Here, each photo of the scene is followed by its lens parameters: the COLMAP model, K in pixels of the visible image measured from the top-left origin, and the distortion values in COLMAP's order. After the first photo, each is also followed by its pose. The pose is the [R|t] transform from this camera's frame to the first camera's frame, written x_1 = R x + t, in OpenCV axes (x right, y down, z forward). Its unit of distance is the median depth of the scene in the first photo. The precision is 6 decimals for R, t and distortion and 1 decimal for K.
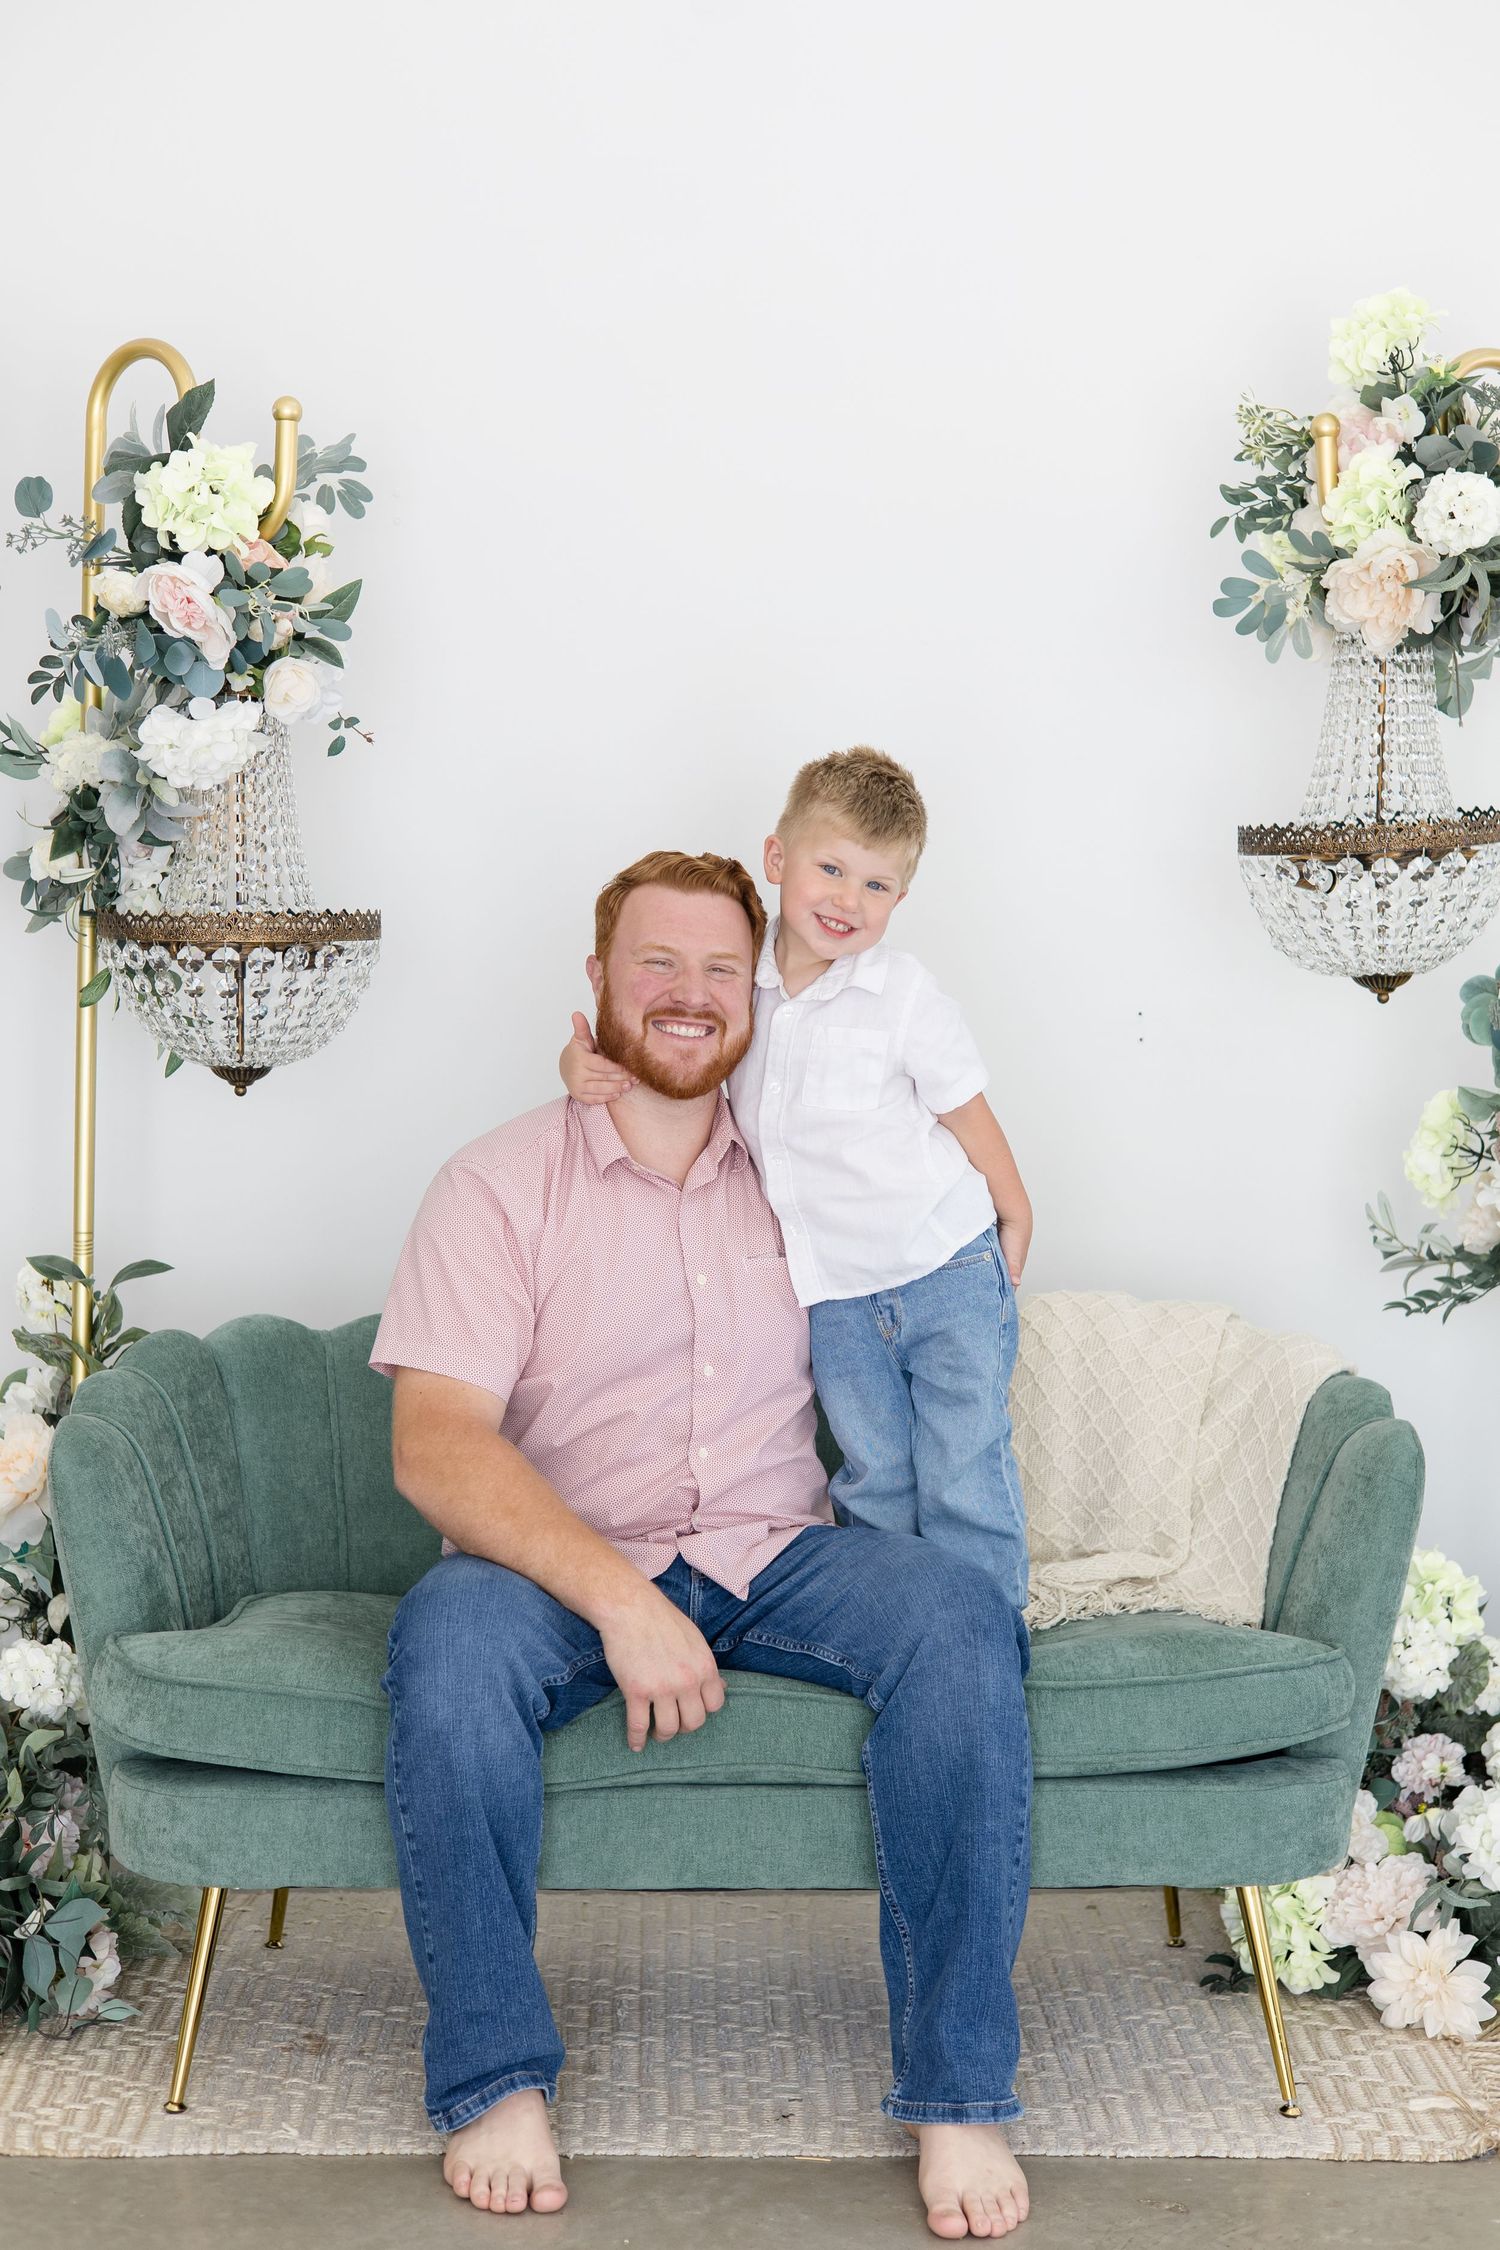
lens RADIAL K [[3618.6, 0, 780.9], [0, 3618.6, 1059.3], [0, 0, 1]] dist [0.014894, 0.052231]
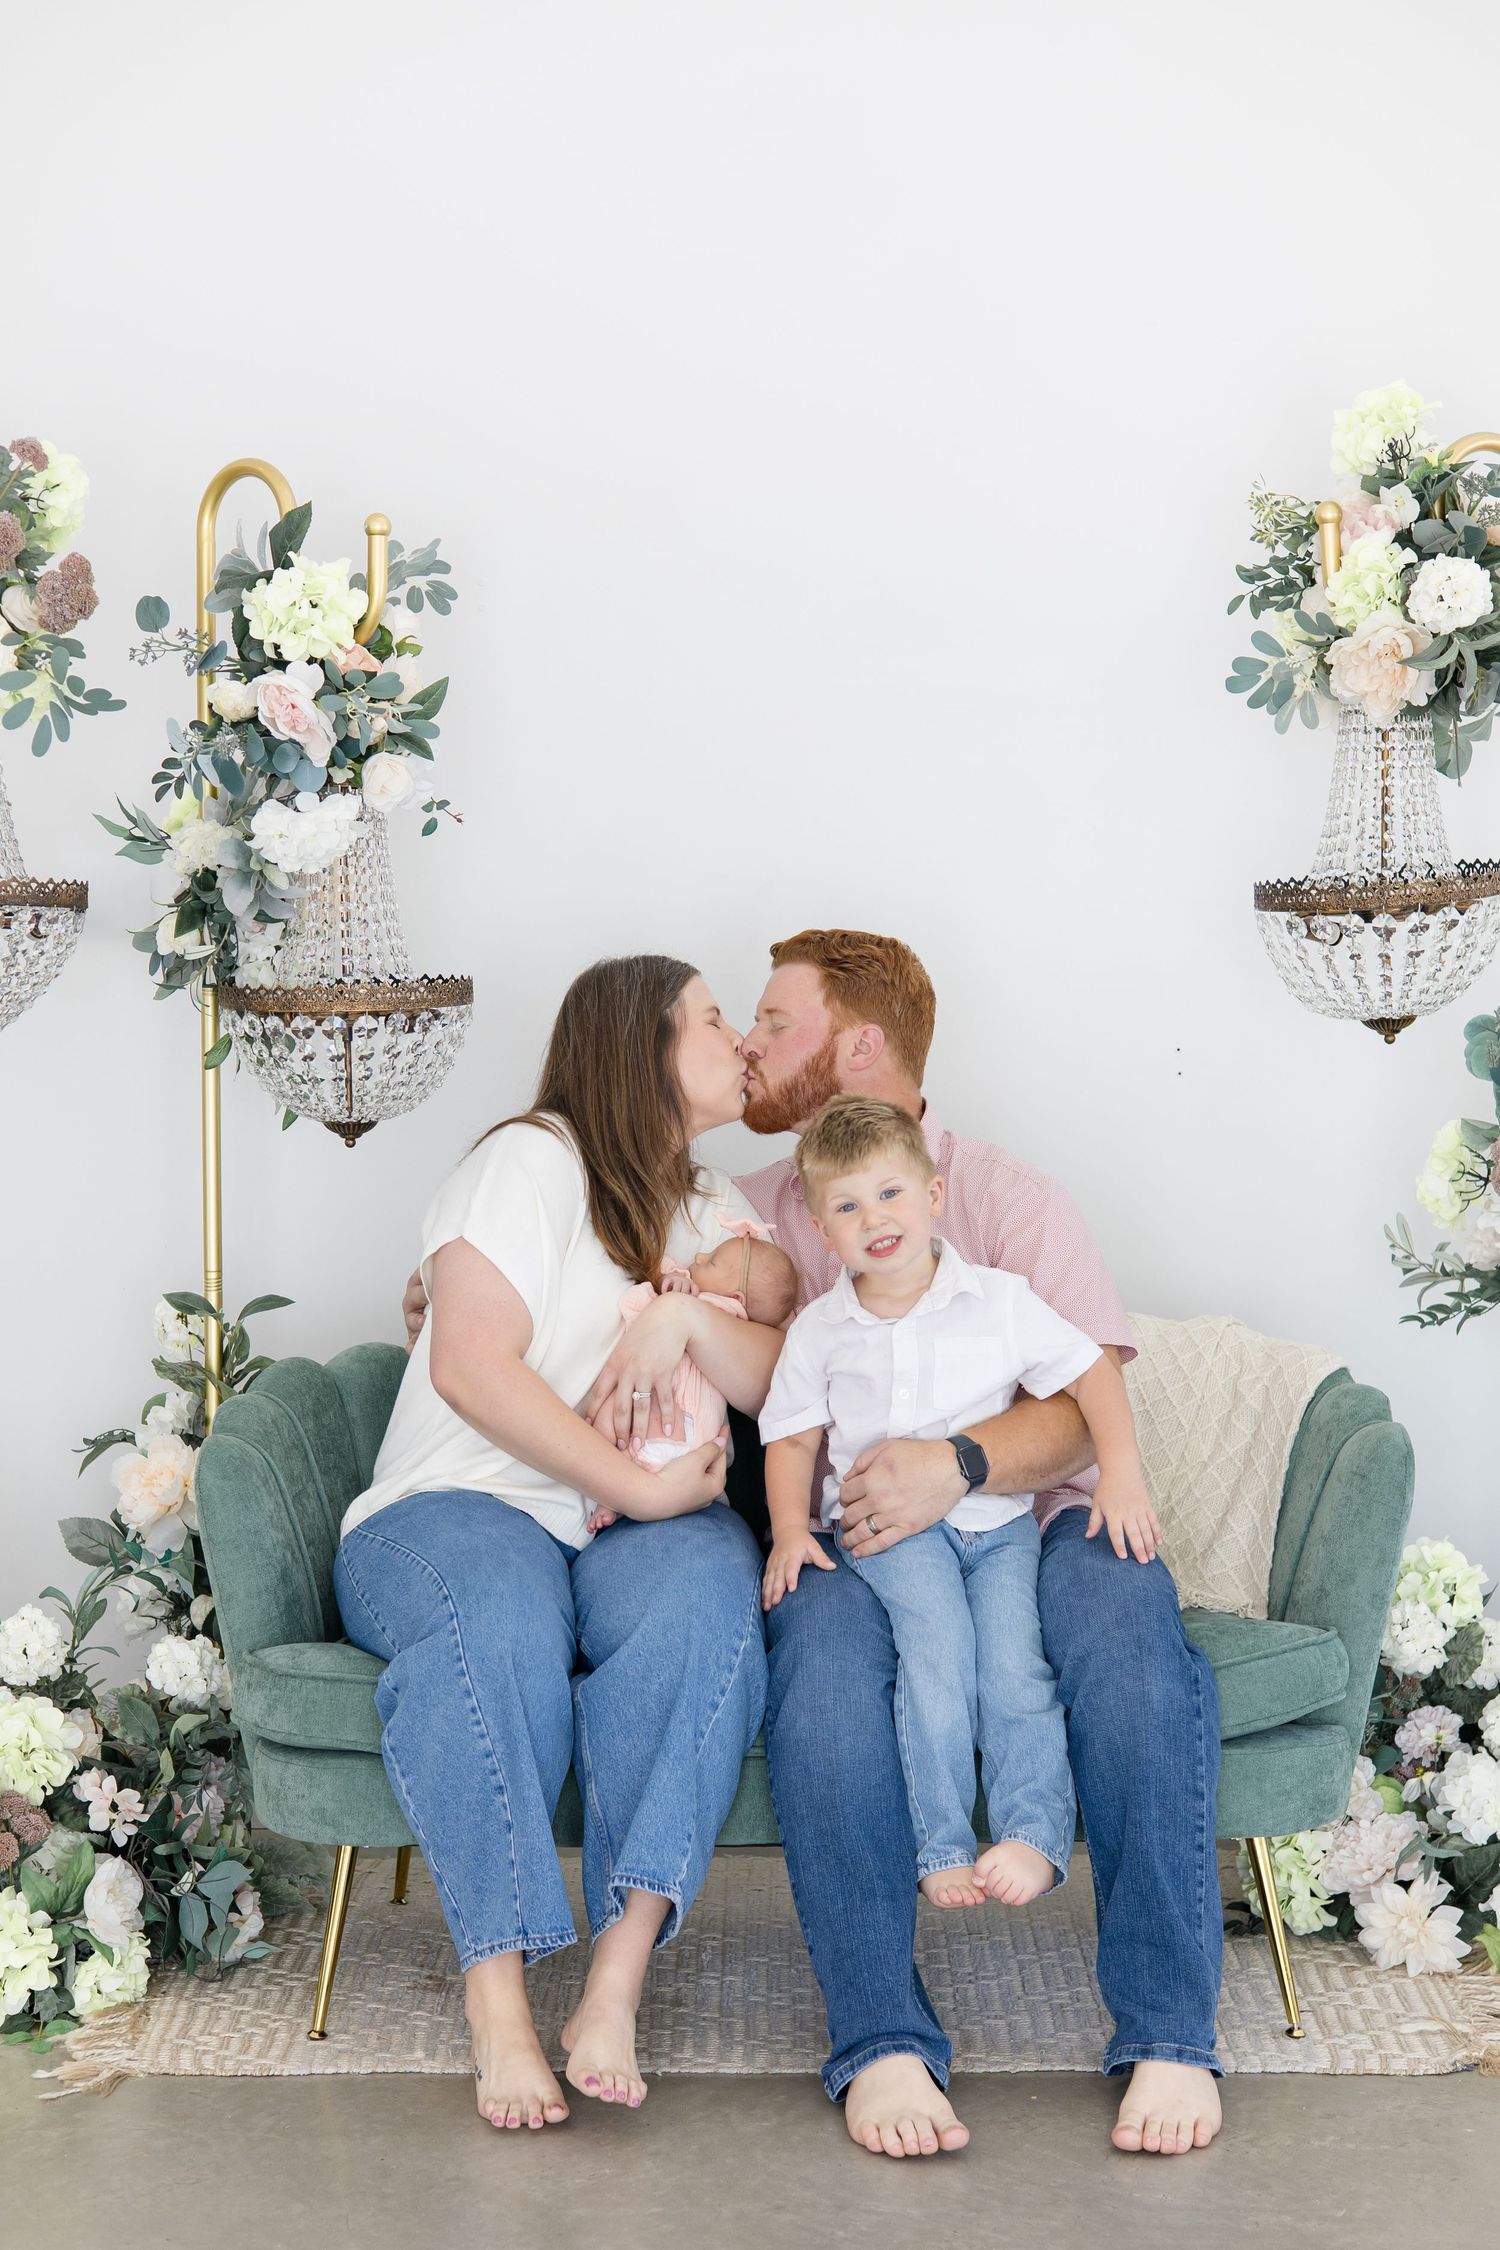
lens RADIAL K [[3912.0, 0, 709.0], [0, 3912.0, 1245.4], [0, 0, 1]] dist [-0.003455, 0.238084]
pose [[0.998152, -0.015652, -0.058720, 0.030903], [0.019009, 0.998190, 0.057055, -0.026667], [0.057720, -0.058065, 0.996643, -0.193658]]
